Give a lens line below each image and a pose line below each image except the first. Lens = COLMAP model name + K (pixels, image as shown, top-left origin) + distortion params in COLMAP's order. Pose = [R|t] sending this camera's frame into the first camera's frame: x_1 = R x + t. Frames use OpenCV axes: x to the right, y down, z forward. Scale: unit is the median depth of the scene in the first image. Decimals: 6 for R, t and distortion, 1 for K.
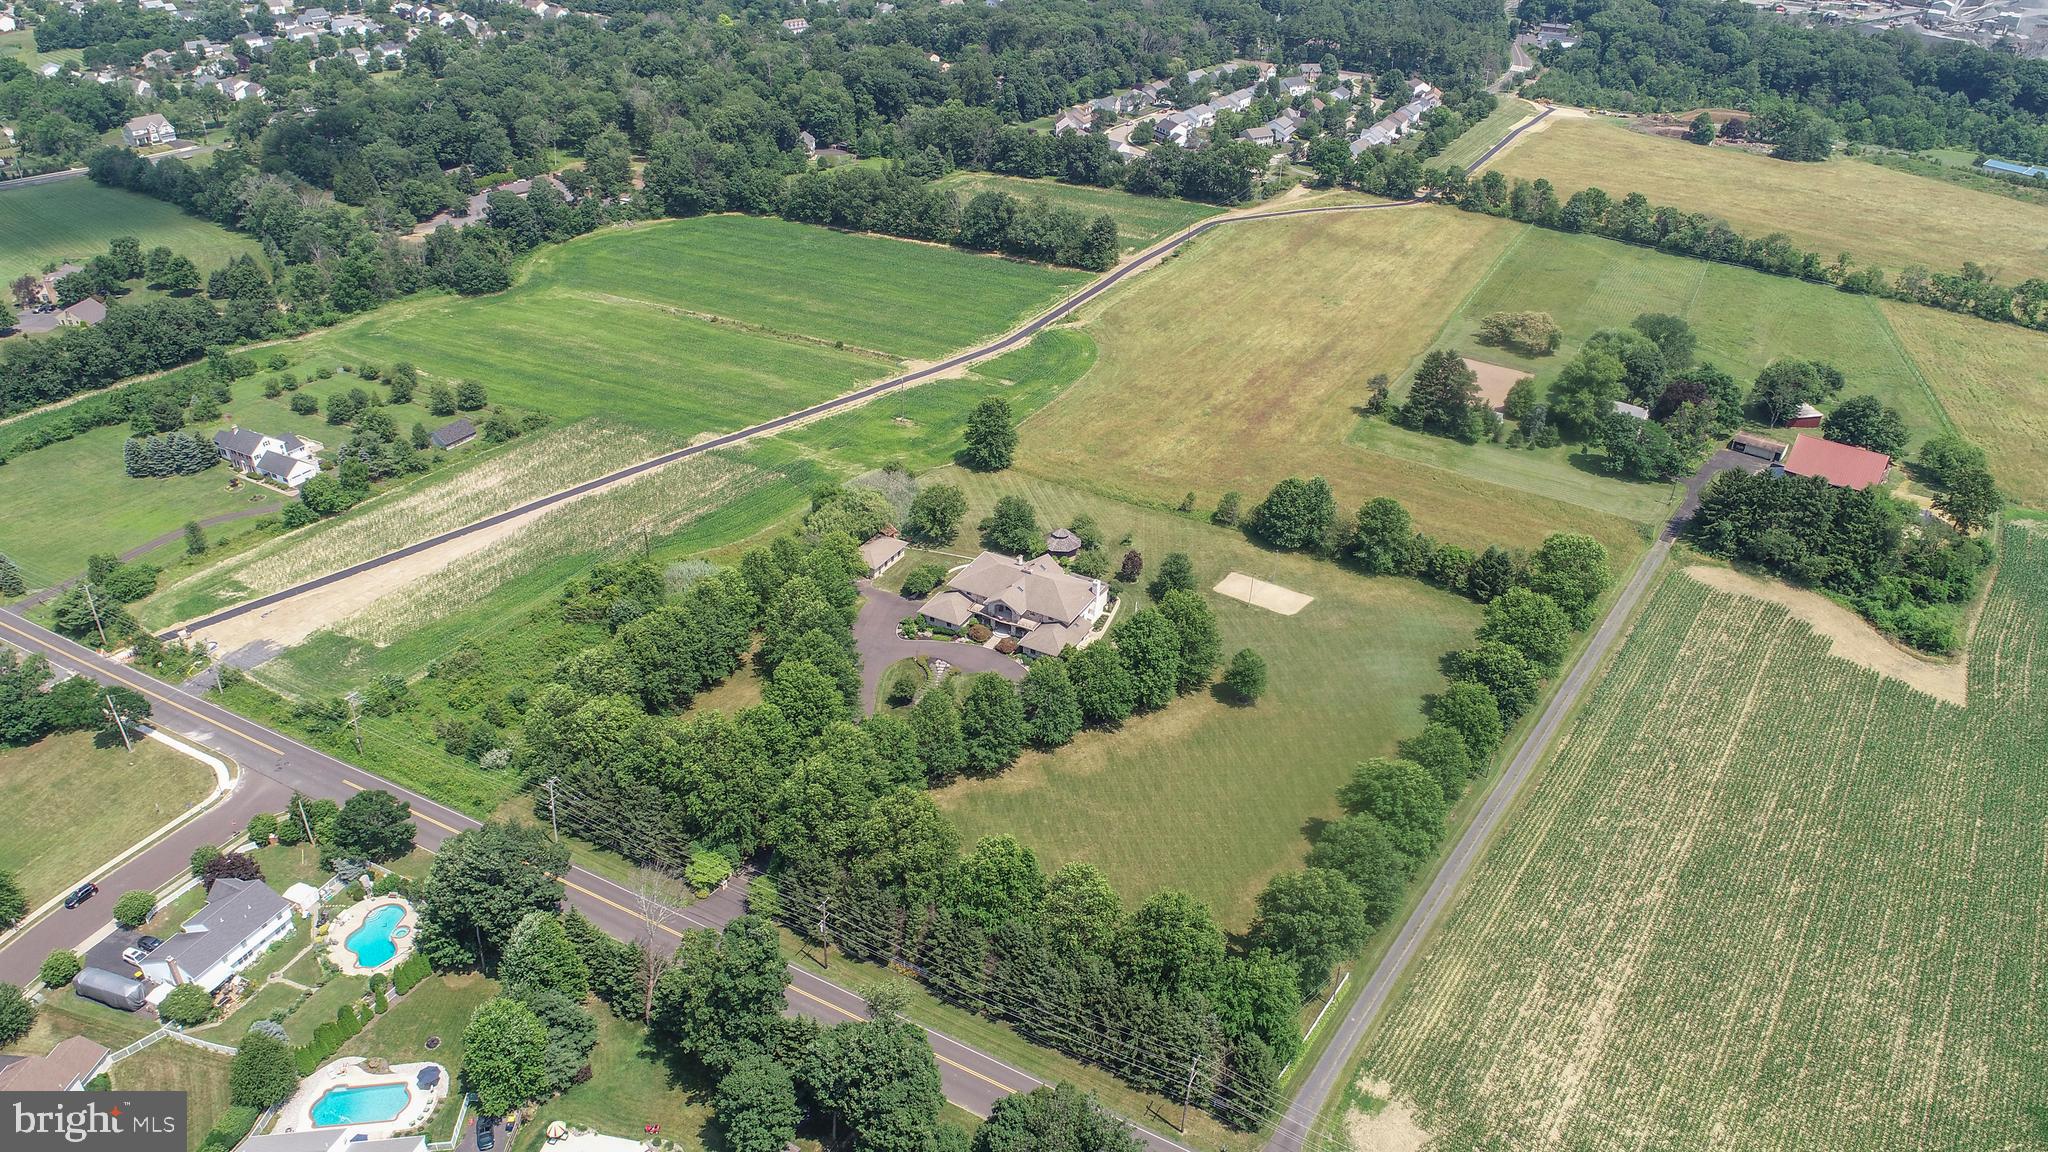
lens RADIAL K [[1372.8, 0, 1021.8], [0, 1372.8, 572.7], [0, 0, 1]] dist [-0.000255, -0.001119]
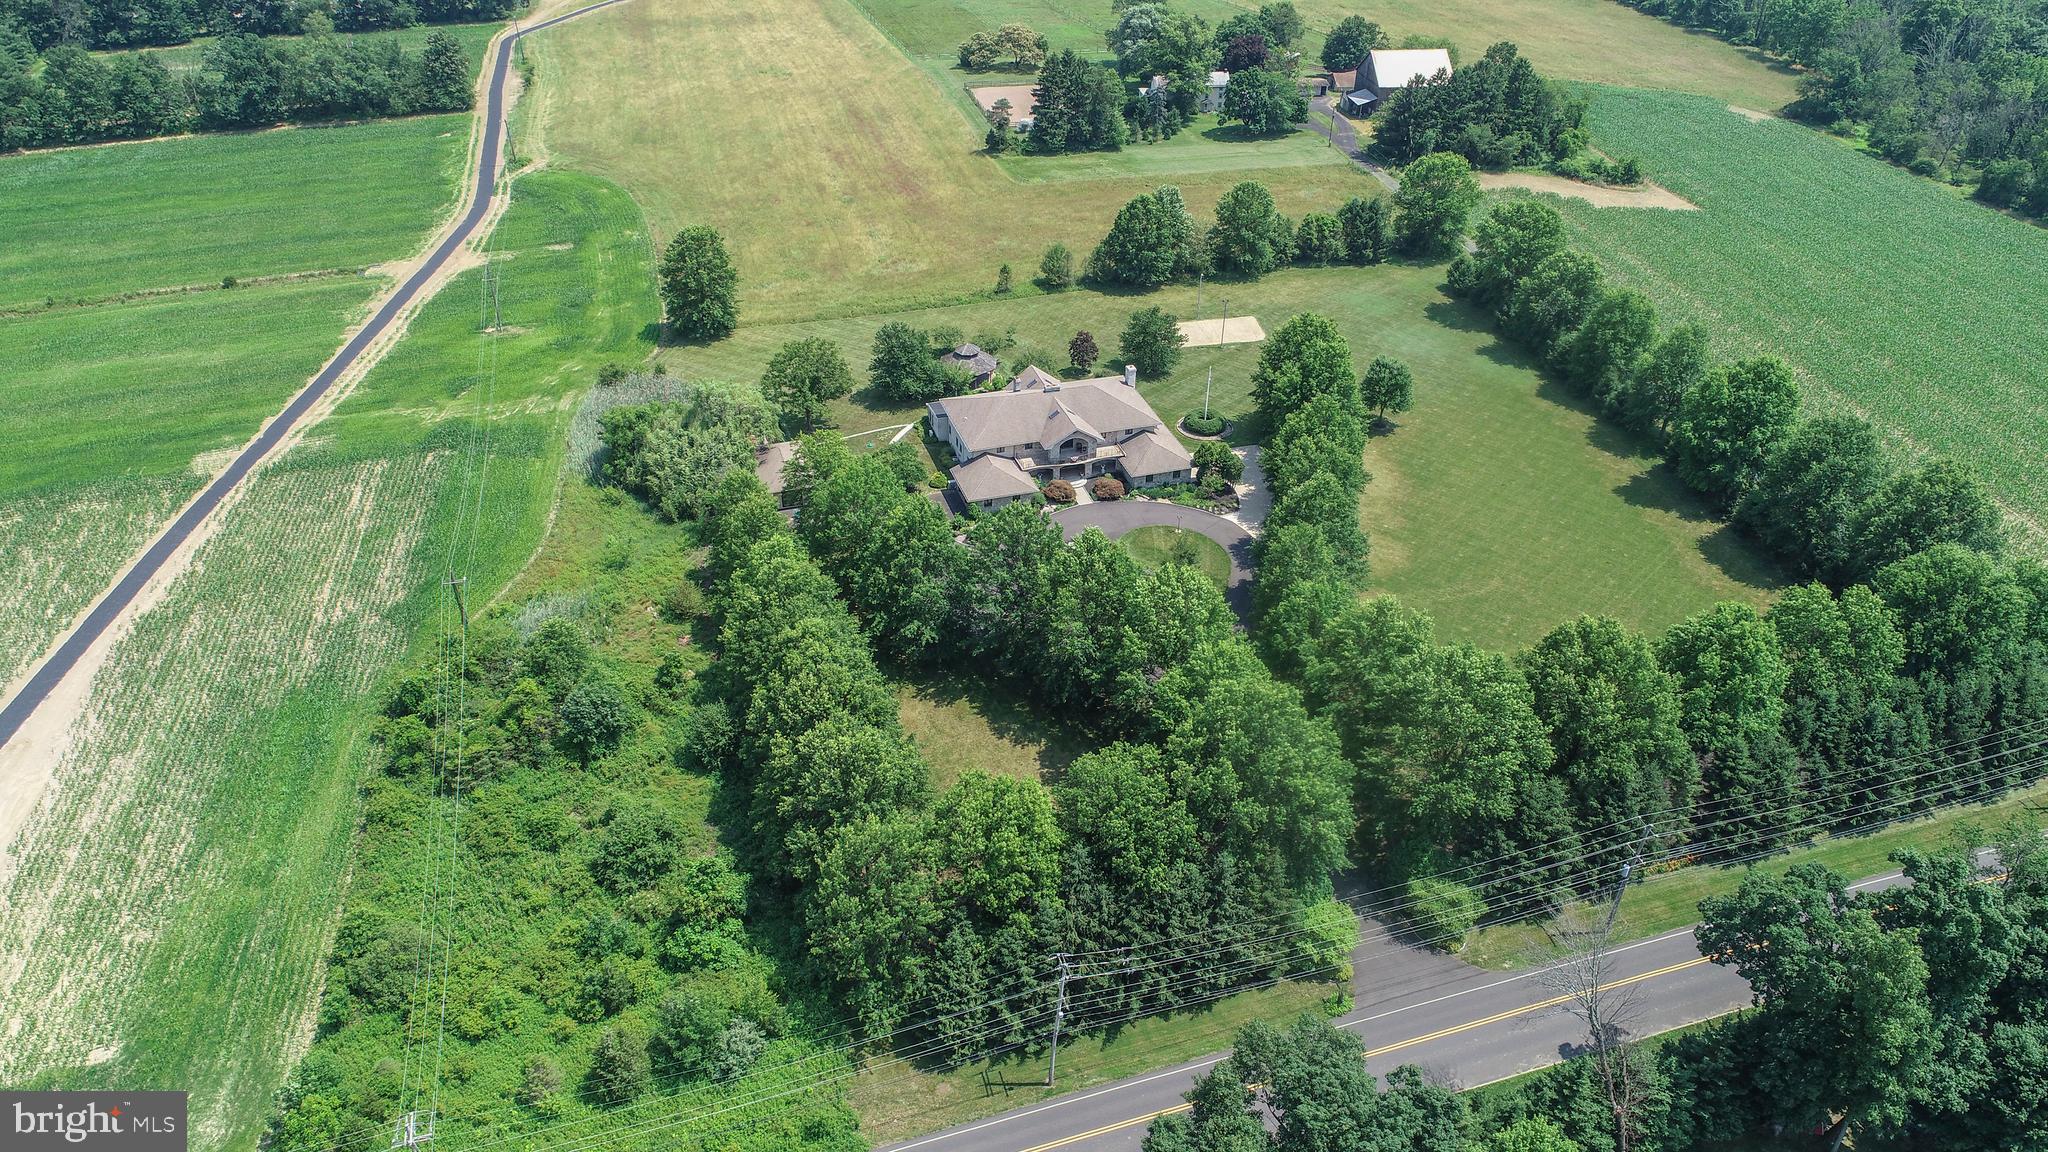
lens RADIAL K [[1373.4, 0, 1019.2], [0, 1373.4, 572.4], [0, 0, 1]] dist [-0.001819, 0.001314]
pose [[0.694246, -0.413904, 0.588818, -0.366553], [0.370674, 0.906877, 0.200437, -0.050202], [-0.616947, 0.079107, 0.783019, 0.383860]]
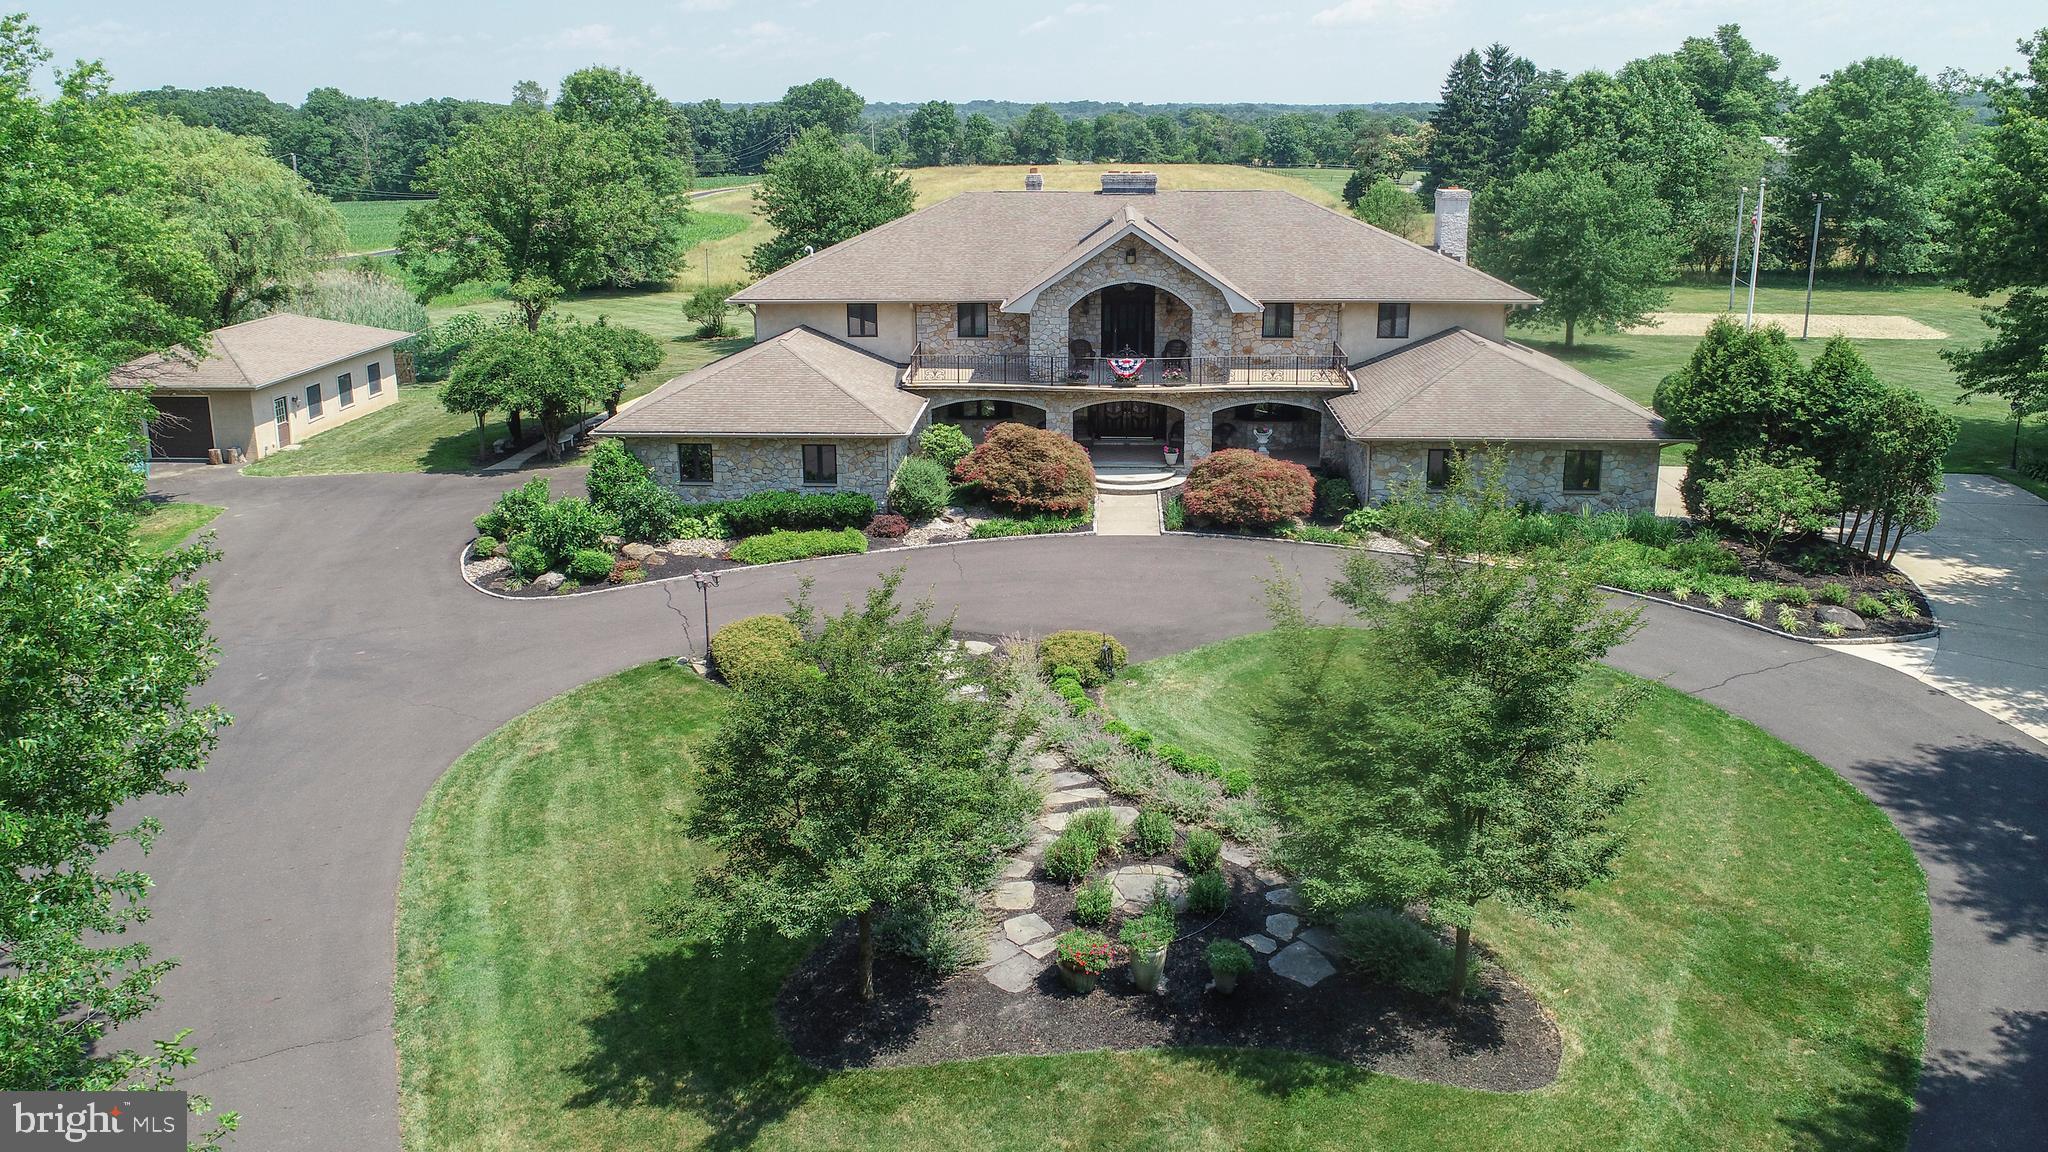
lens RADIAL K [[1413.4, 0, 1002.0], [0, 1413.4, 422.0], [0, 0, 1]] dist [-0.000176, -0.006891]
pose [[0.910112, -0.116694, 0.397591, -0.077651], [0.235864, 0.934803, -0.265541, 0.064214], [-0.340683, 0.335449, 0.878299, 0.679542]]
